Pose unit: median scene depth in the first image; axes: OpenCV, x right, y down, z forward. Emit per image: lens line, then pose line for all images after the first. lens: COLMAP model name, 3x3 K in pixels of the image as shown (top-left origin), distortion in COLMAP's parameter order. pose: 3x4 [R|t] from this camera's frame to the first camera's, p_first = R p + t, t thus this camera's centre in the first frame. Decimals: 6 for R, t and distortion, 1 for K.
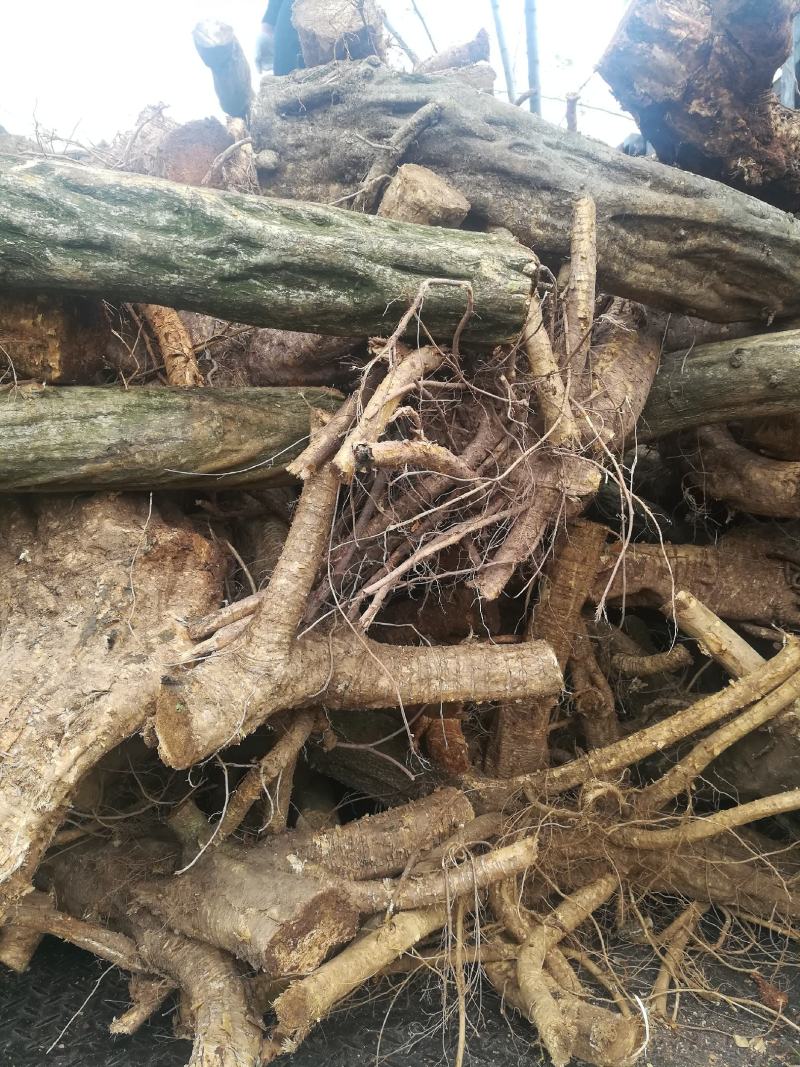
lens RADIAL K [[880.8, 0, 400.0], [0, 880.8, 533.5], [0, 0, 1]] dist [-0.089407, 0.145942]
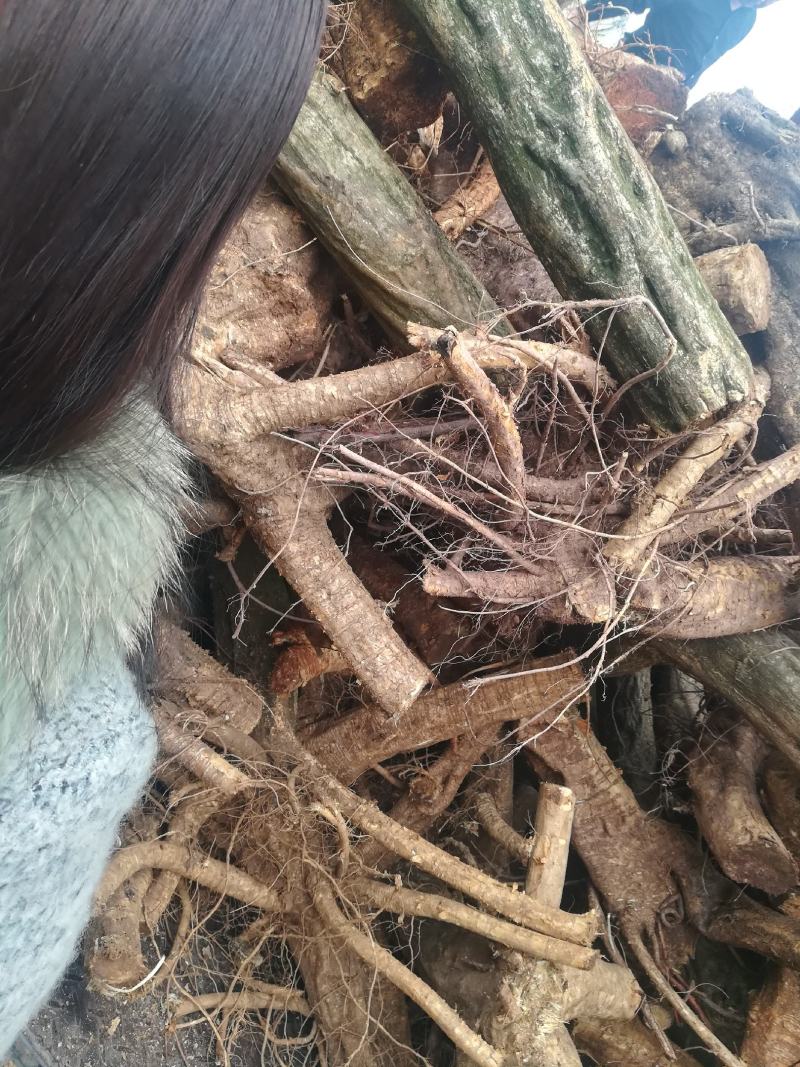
lens RADIAL K [[880.8, 0, 400.0], [0, 880.8, 533.5], [0, 0, 1]] dist [-0.089407, 0.145942]
pose [[0.556151, 0.814392, -0.165717, 0.195477], [-0.819584, 0.570496, 0.053069, 0.013928], [0.137759, 0.106305, 0.984744, 0.066826]]
